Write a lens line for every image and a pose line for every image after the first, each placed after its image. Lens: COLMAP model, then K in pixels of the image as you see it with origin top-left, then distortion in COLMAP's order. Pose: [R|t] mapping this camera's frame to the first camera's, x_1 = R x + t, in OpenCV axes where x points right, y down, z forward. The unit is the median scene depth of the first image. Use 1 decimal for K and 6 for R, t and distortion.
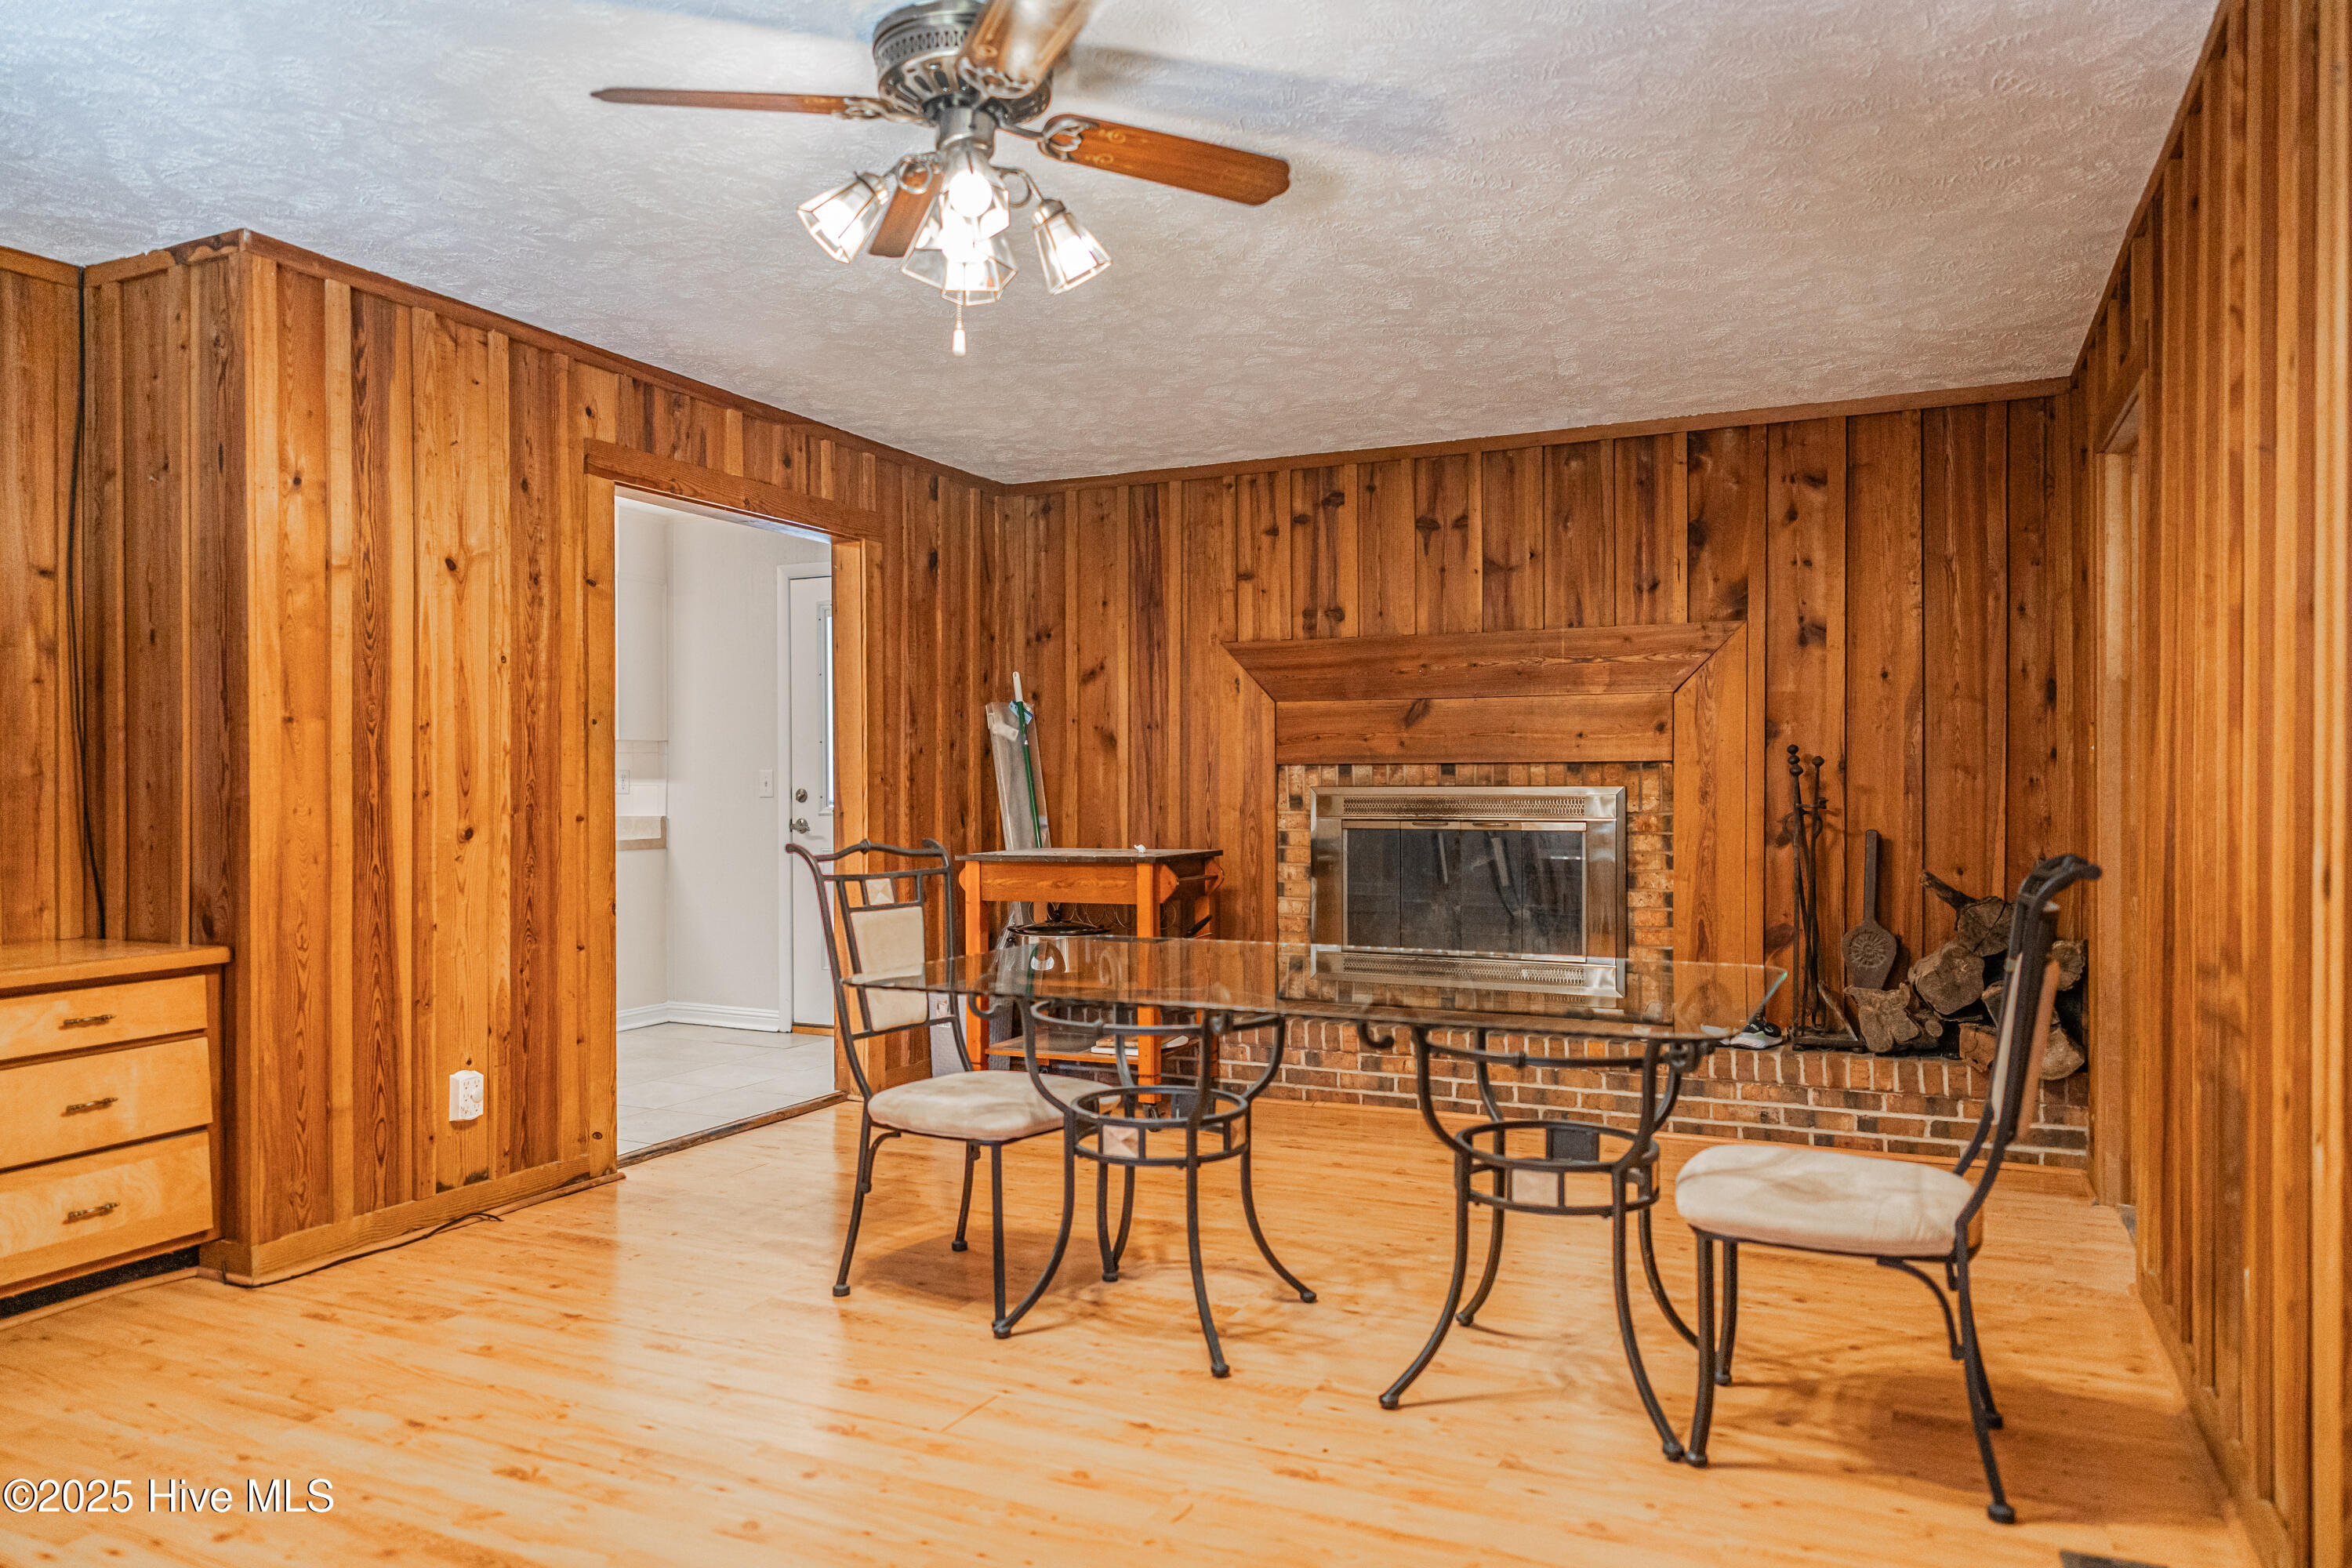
lens RADIAL K [[1575.3, 0, 1162.5], [0, 1575.3, 793.4], [0, 0, 1]] dist [-0.006345, 0.000952]
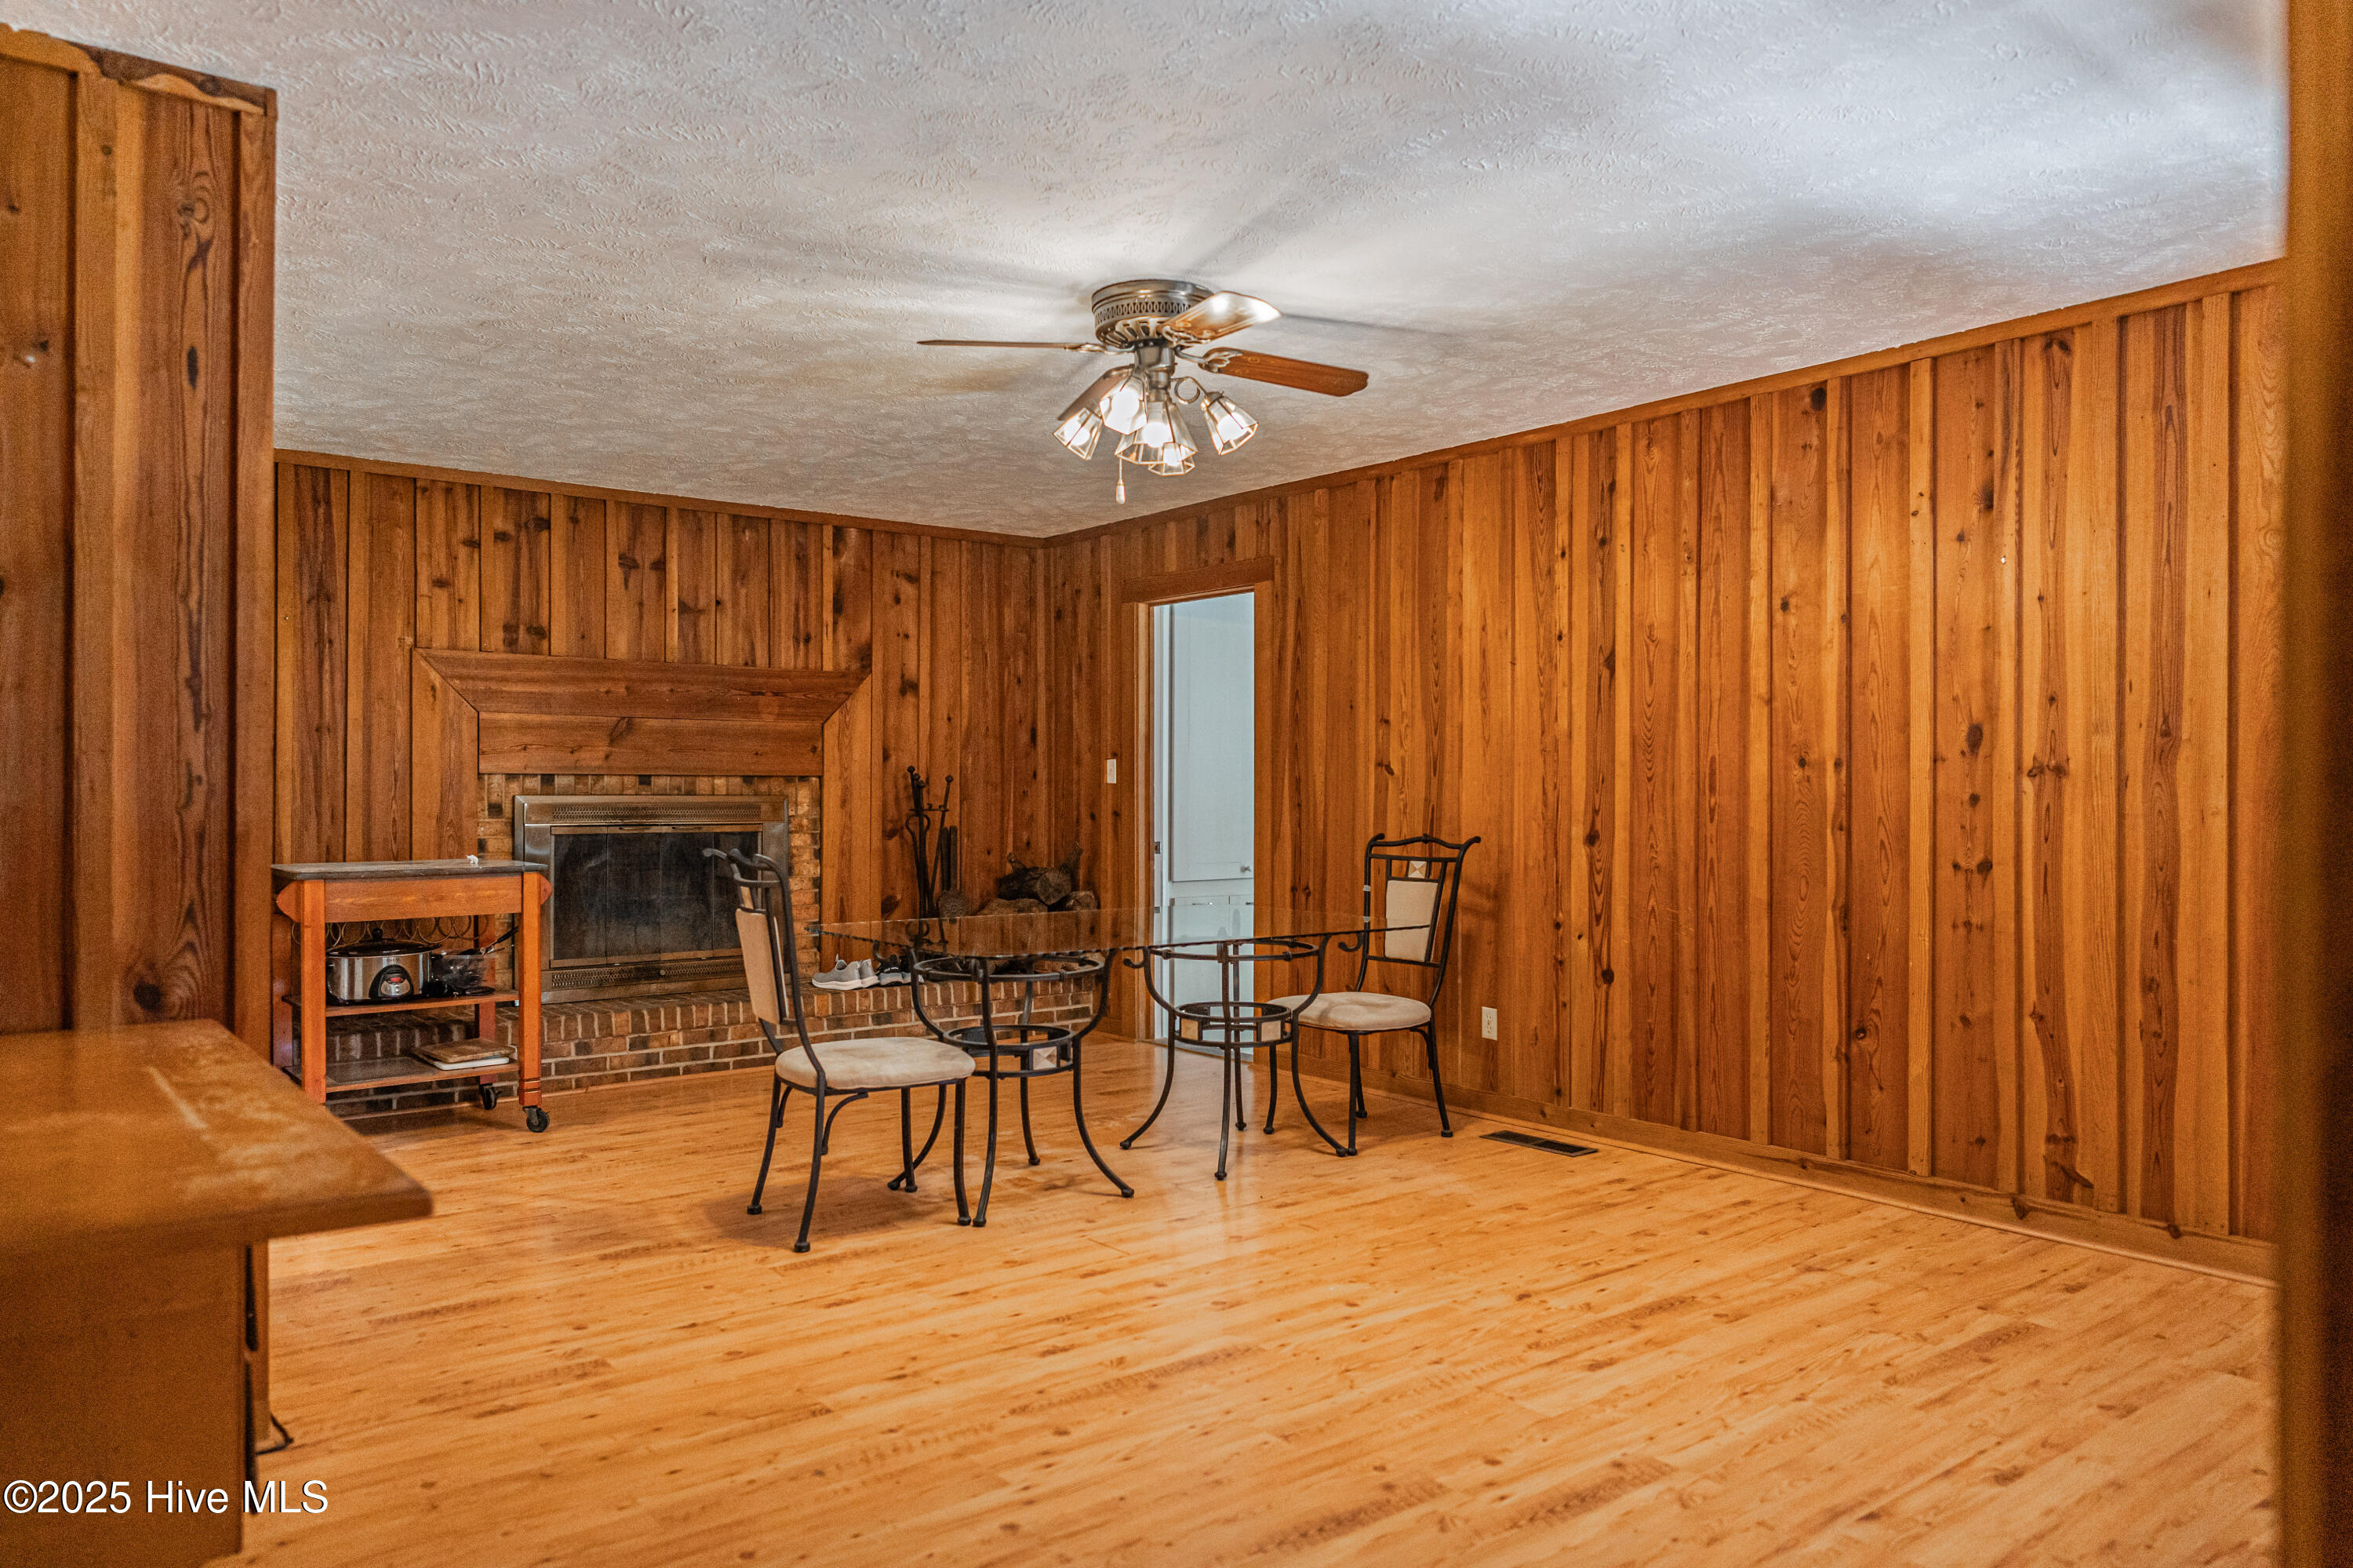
lens RADIAL K [[1560.3, 0, 1176.5], [0, 1560.3, 784.0], [0, 0, 1]] dist [-0.000115, -0.001703]
pose [[0.440858, 0.004965, 0.897563, -0.699127], [-0.001850, 0.999988, -0.004623, -0.008436], [-0.897575, 0.000378, 0.440862, 0.167034]]
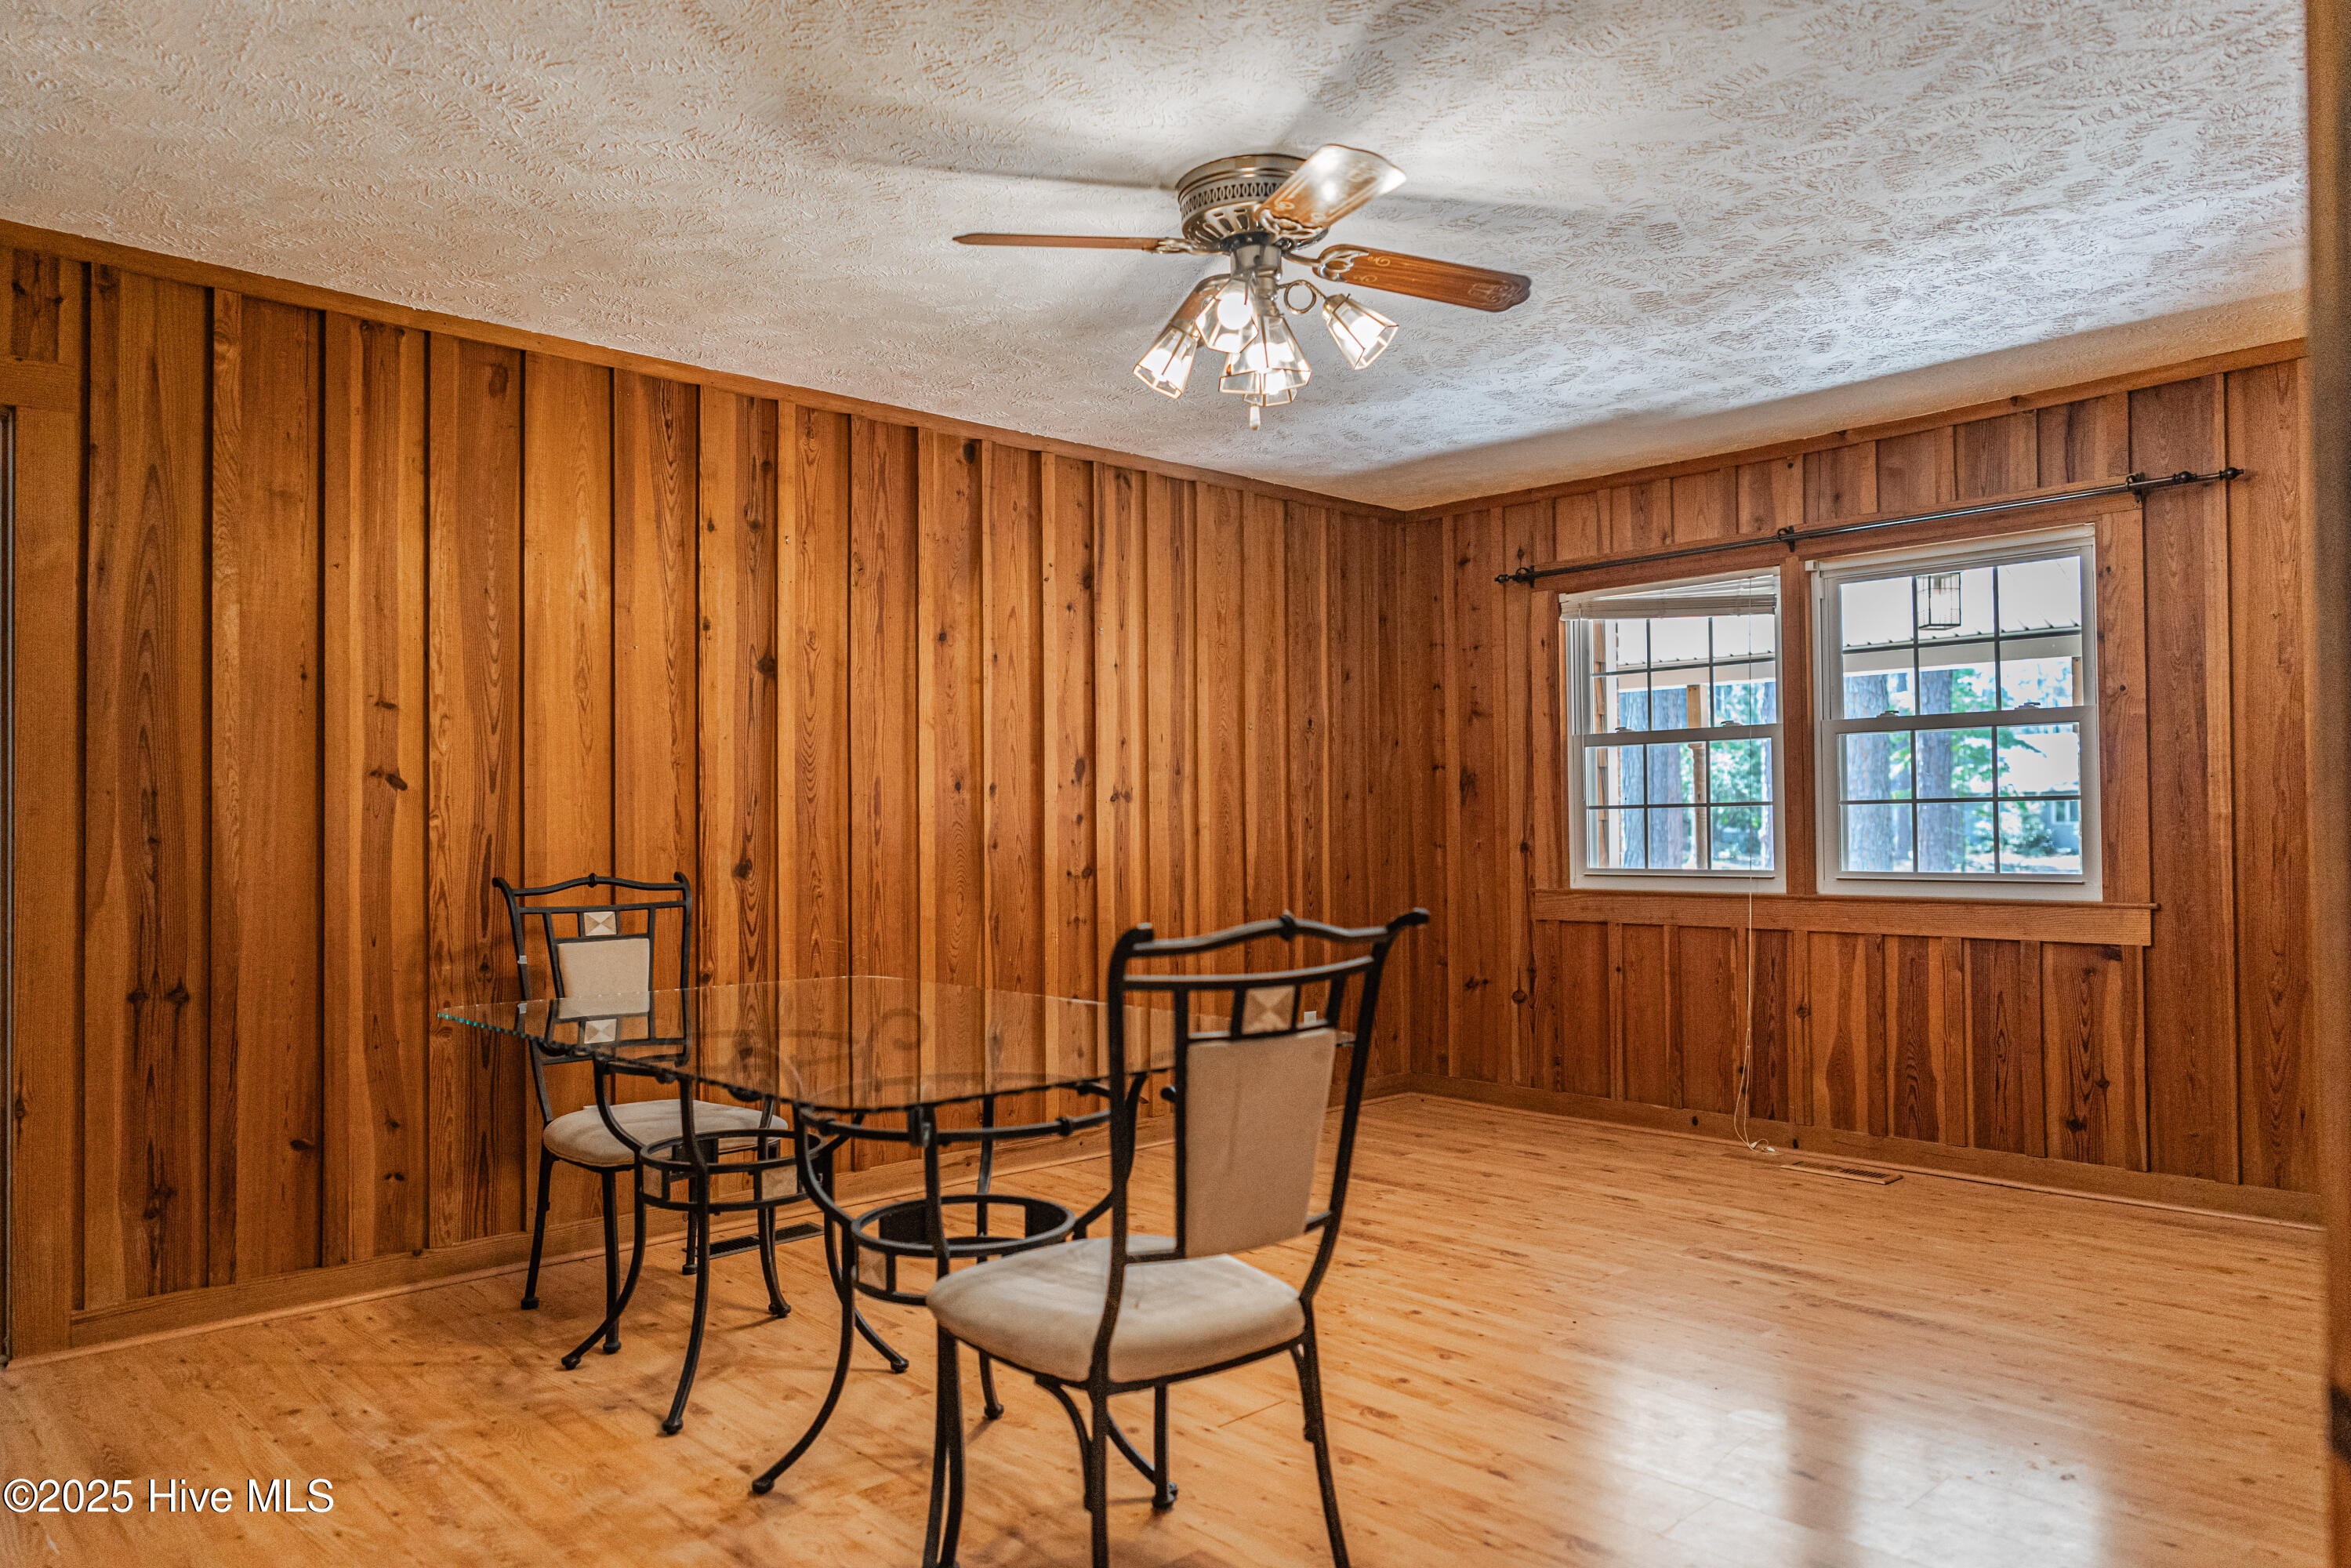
lens RADIAL K [[1574.7, 0, 1162.0], [0, 1574.7, 793.4], [0, 0, 1]] dist [-0.006345, 0.000952]
pose [[-0.929191, 0.013379, 0.369357, -0.238325], [0.007263, 0.999813, -0.017944, -0.003286], [-0.369528, -0.013991, -0.929114, 1.036592]]
